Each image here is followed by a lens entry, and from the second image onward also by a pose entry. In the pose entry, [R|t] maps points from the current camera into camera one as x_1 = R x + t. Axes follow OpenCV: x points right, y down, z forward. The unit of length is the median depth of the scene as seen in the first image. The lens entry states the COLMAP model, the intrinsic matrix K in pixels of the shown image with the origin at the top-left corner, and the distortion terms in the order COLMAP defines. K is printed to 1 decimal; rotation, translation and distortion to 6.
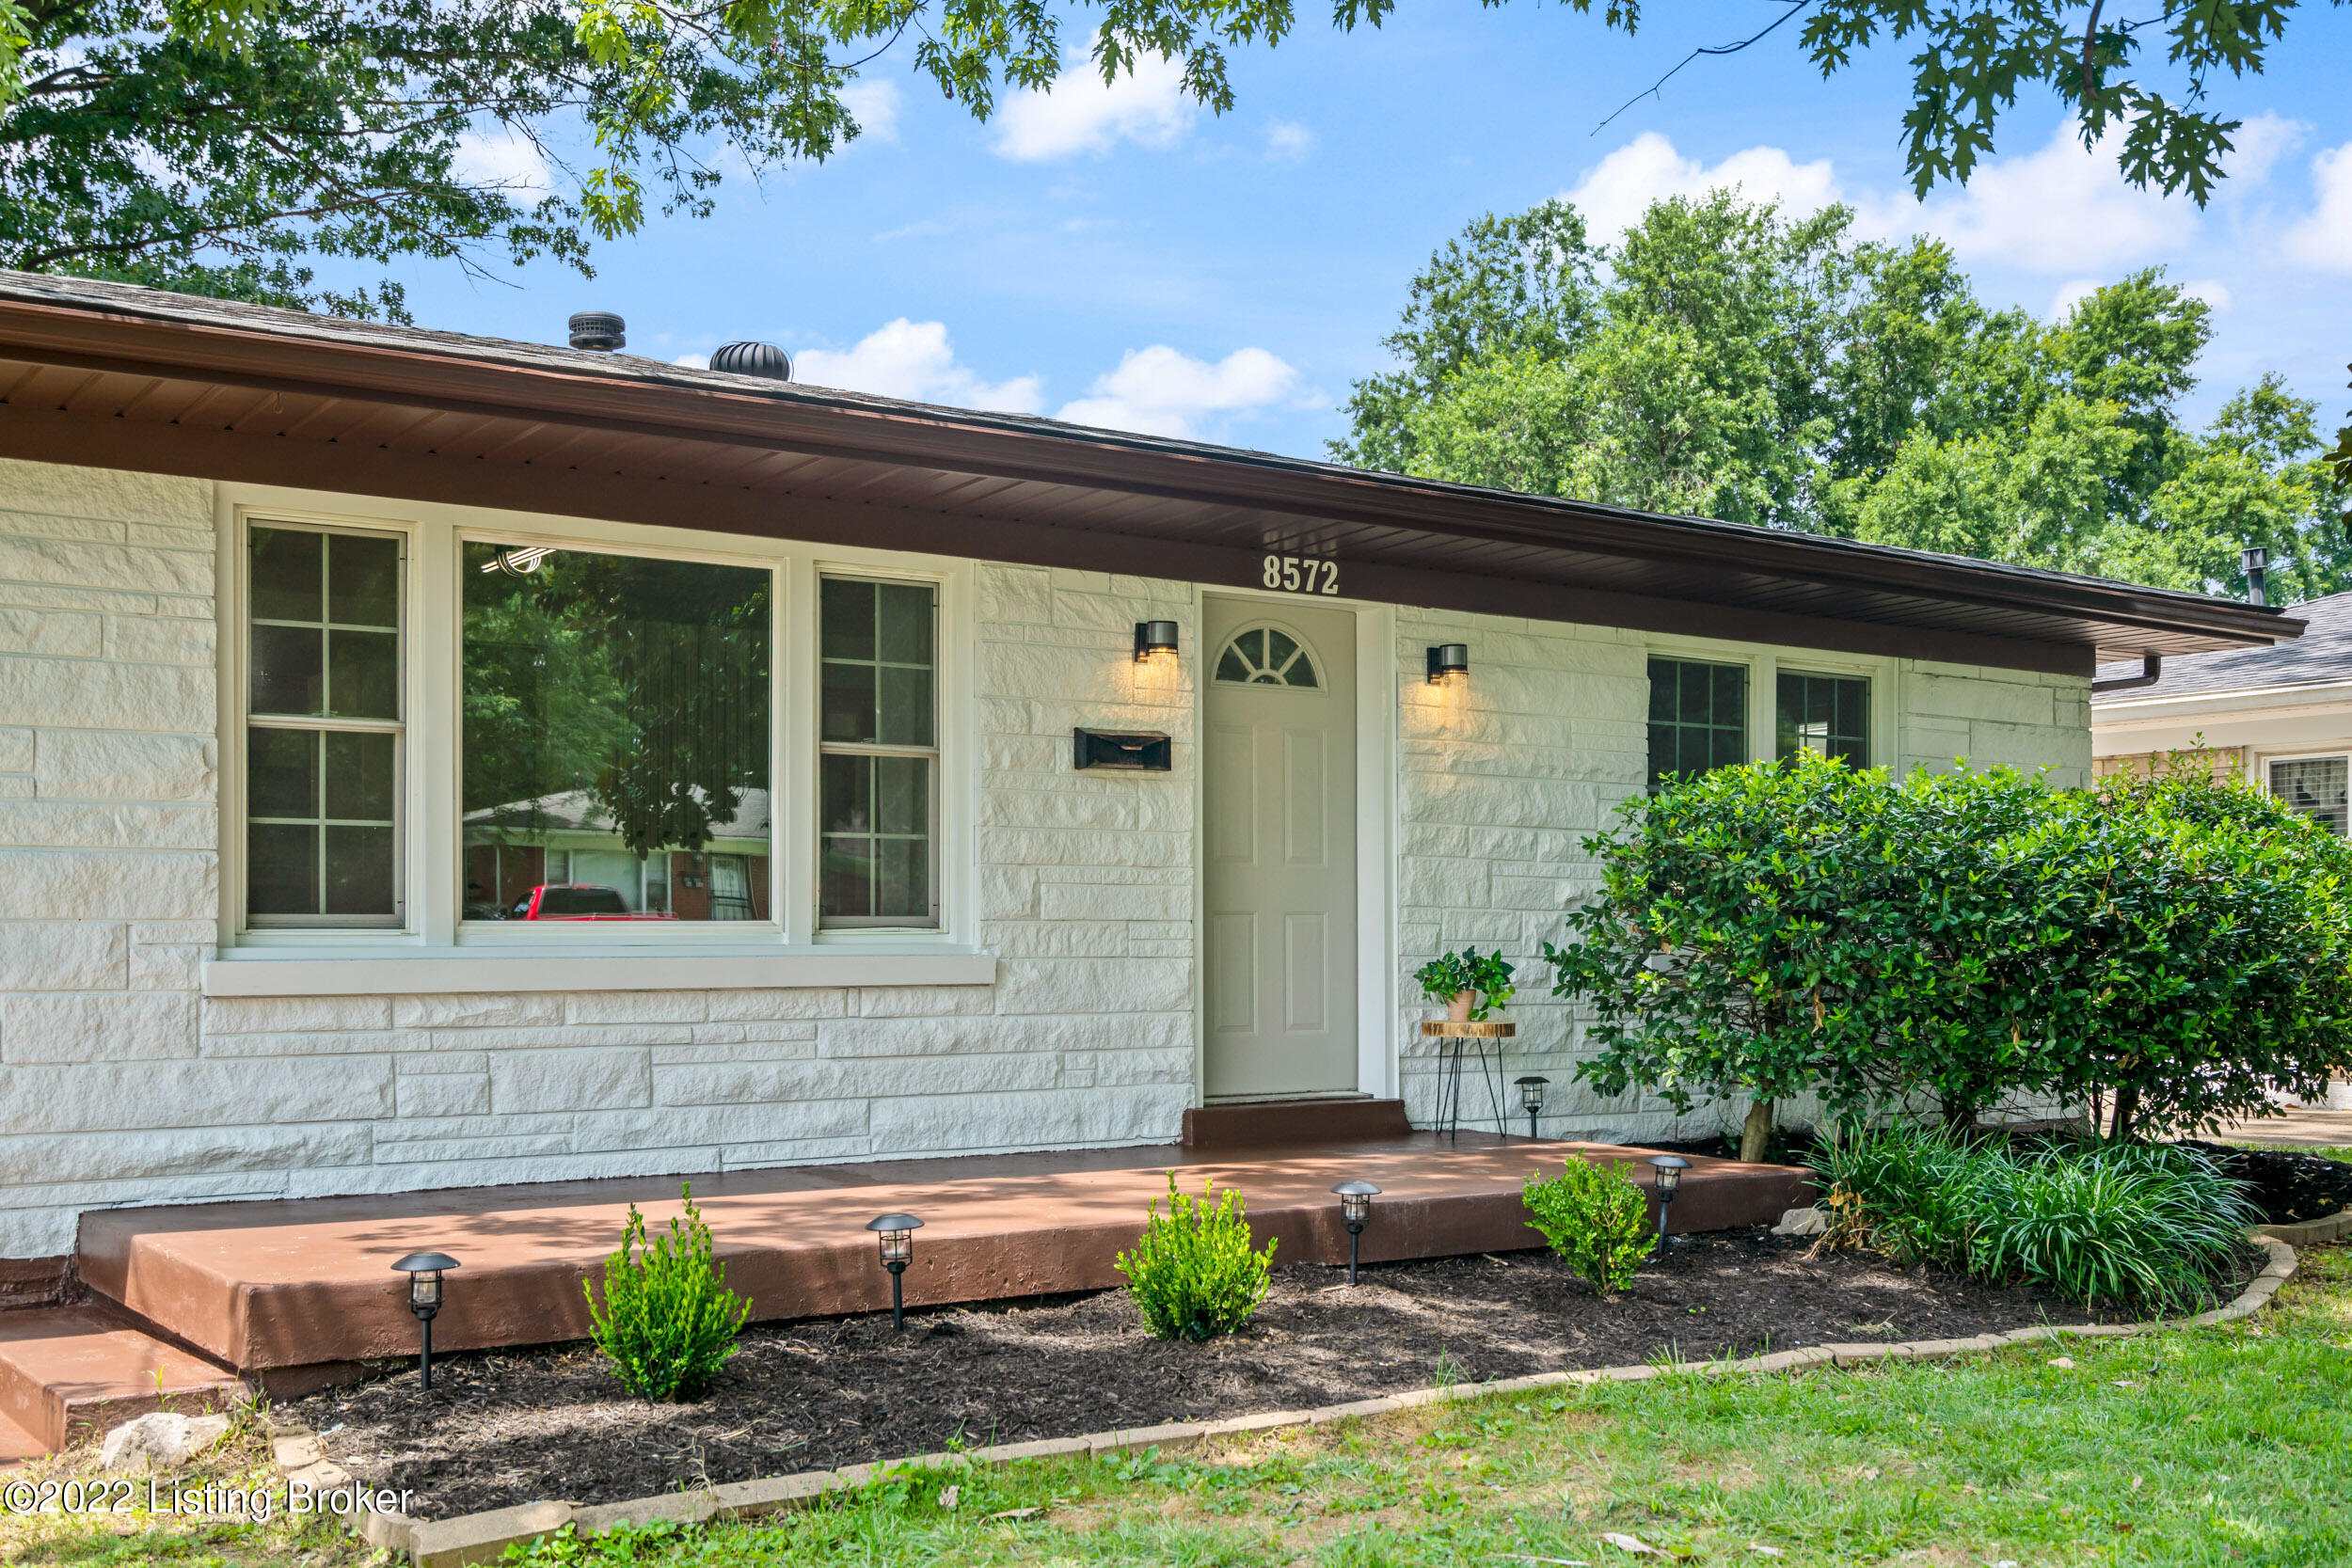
lens RADIAL K [[2351.1, 0, 1180.3], [0, 2351.1, 883.5], [0, 0, 1]] dist [0.008999, -0.012815]
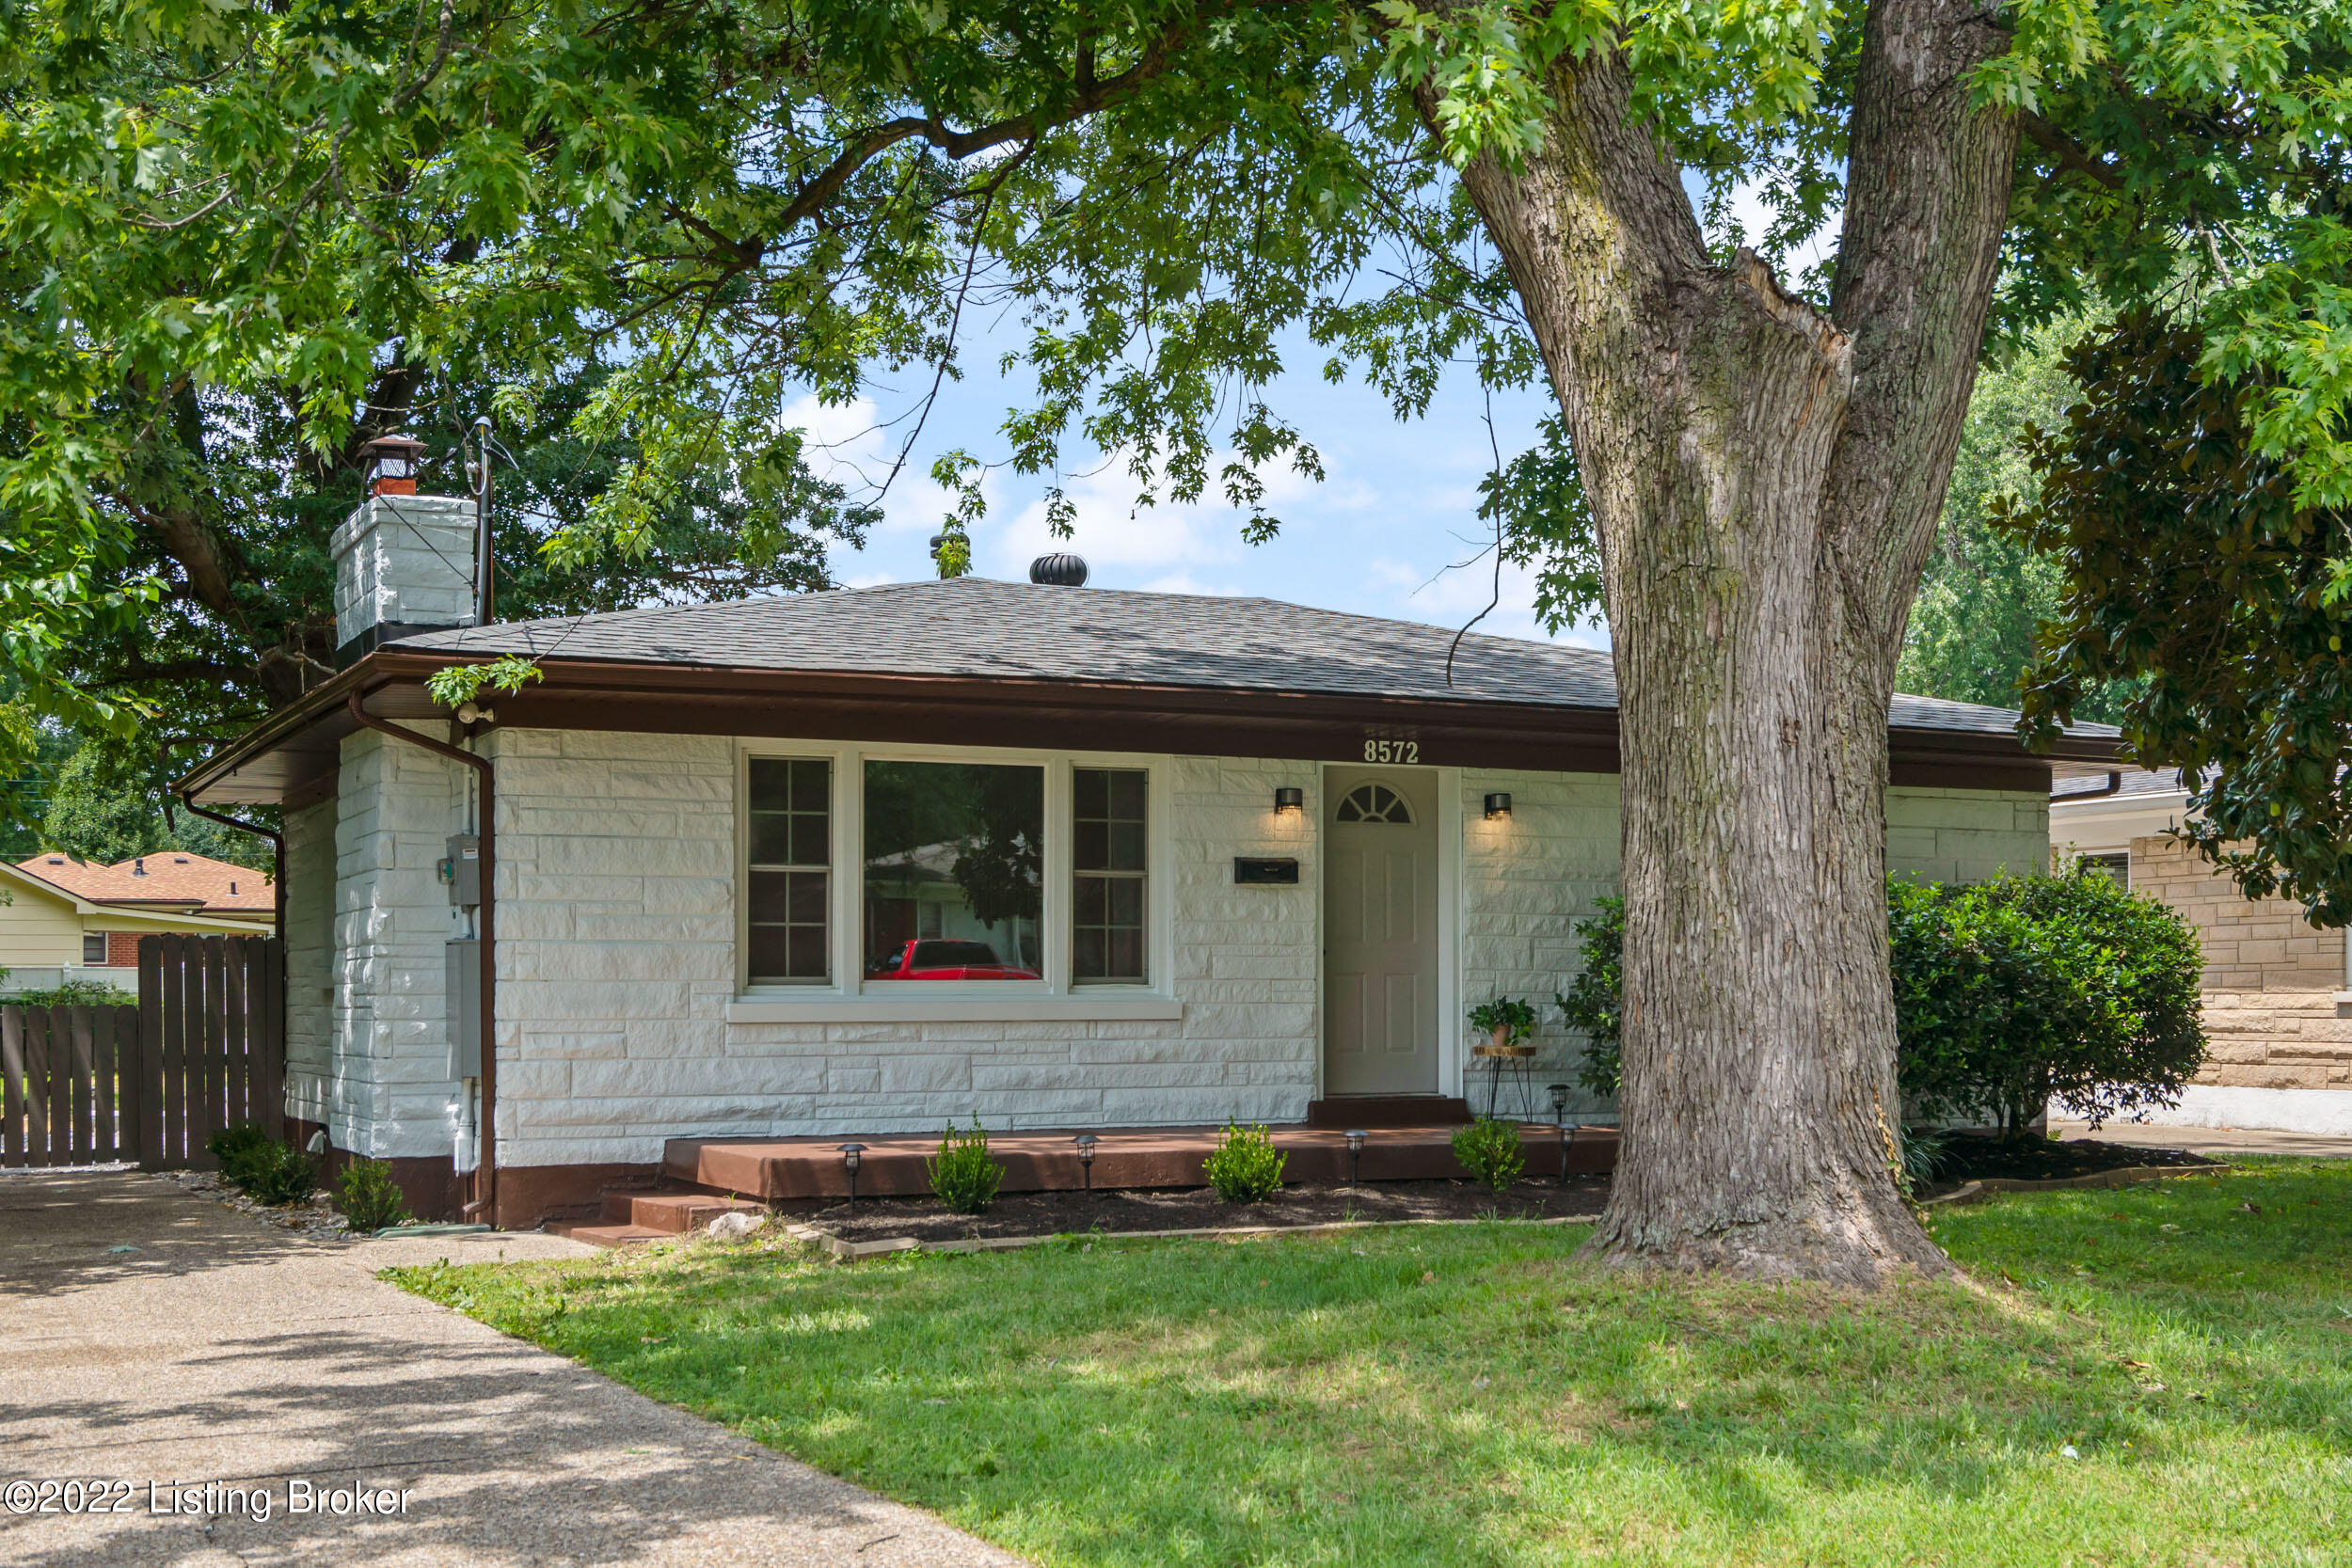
lens RADIAL K [[2792.7, 0, 1176.0], [0, 2792.7, 784.0], [0, 0, 1]] dist [0.005464, 0.008605]
pose [[0.985085, -0.012588, -0.171605, 0.244464], [0.003960, 0.998715, -0.050530, -0.021086], [0.172021, 0.049096, 0.983869, -0.878116]]
